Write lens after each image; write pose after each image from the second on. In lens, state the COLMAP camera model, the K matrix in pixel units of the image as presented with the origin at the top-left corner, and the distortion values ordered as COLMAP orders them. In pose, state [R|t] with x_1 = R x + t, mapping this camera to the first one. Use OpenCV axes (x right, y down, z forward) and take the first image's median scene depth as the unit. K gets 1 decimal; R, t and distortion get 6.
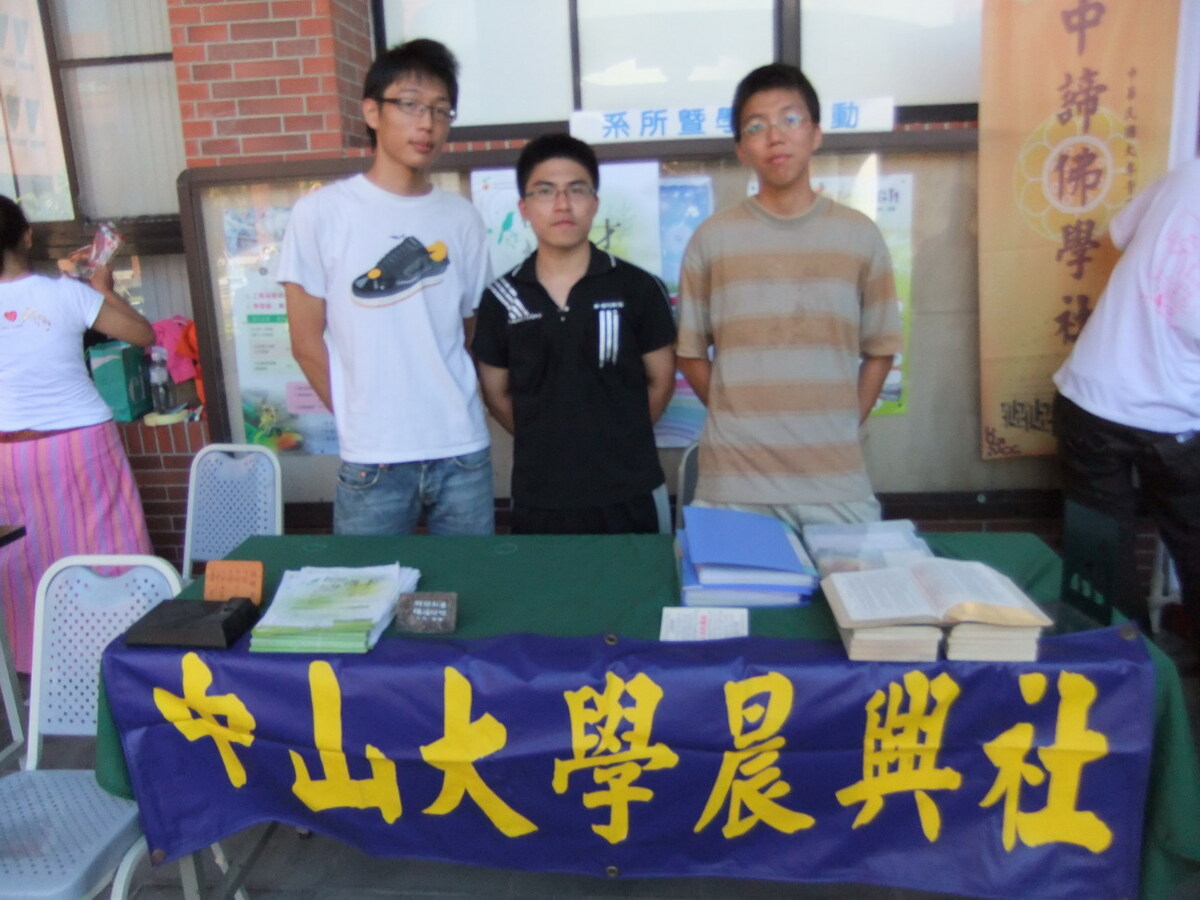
lens RADIAL K [[940.2, 0, 598.1], [0, 940.2, 444.2], [0, 0, 1]] dist [-0.071664, 0.055278]
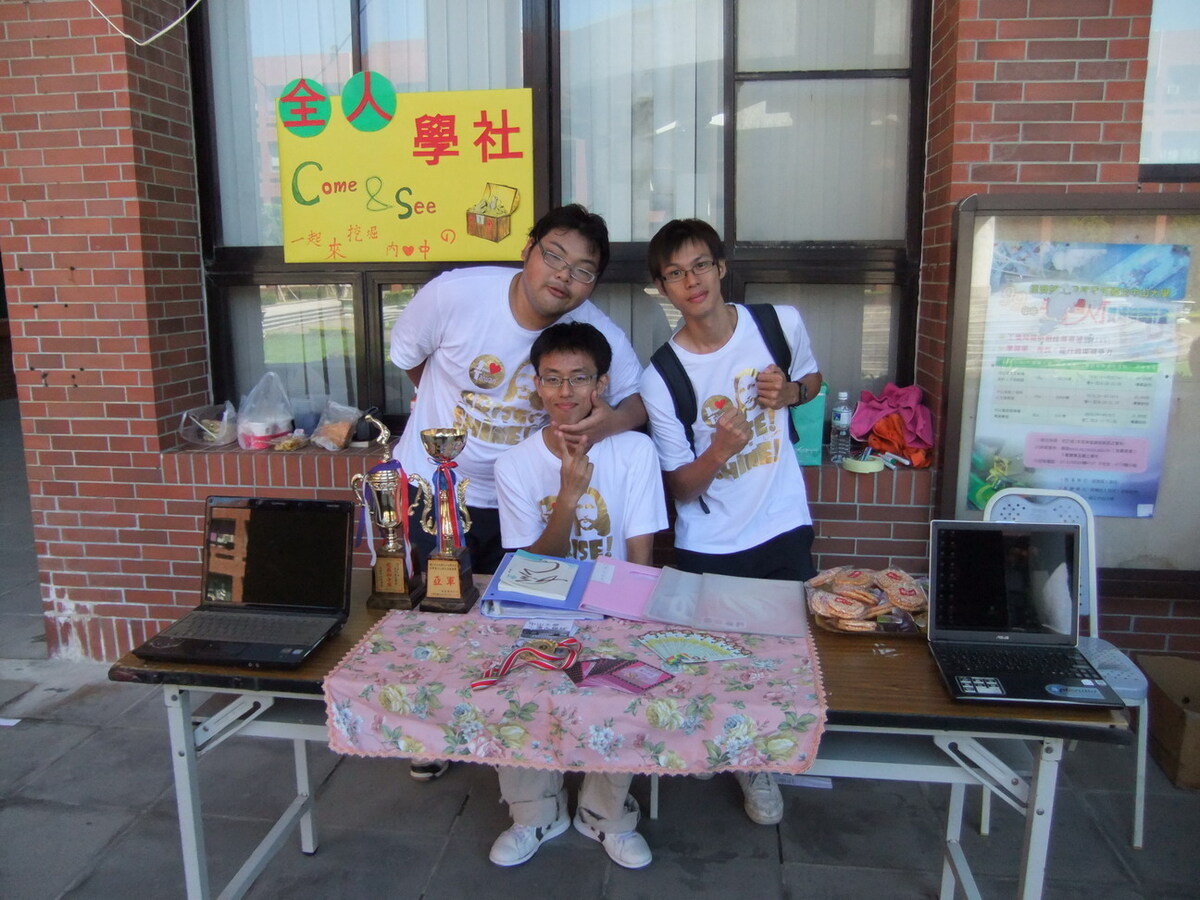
lens RADIAL K [[935.7, 0, 597.7], [0, 935.7, 447.6], [0, 0, 1]] dist [-0.072372, 0.058253]
pose [[0.997716, 0.050814, -0.044510, -0.725514], [-0.052580, 0.997838, -0.039440, 0.006030], [0.042409, 0.041690, 0.998230, 0.083285]]
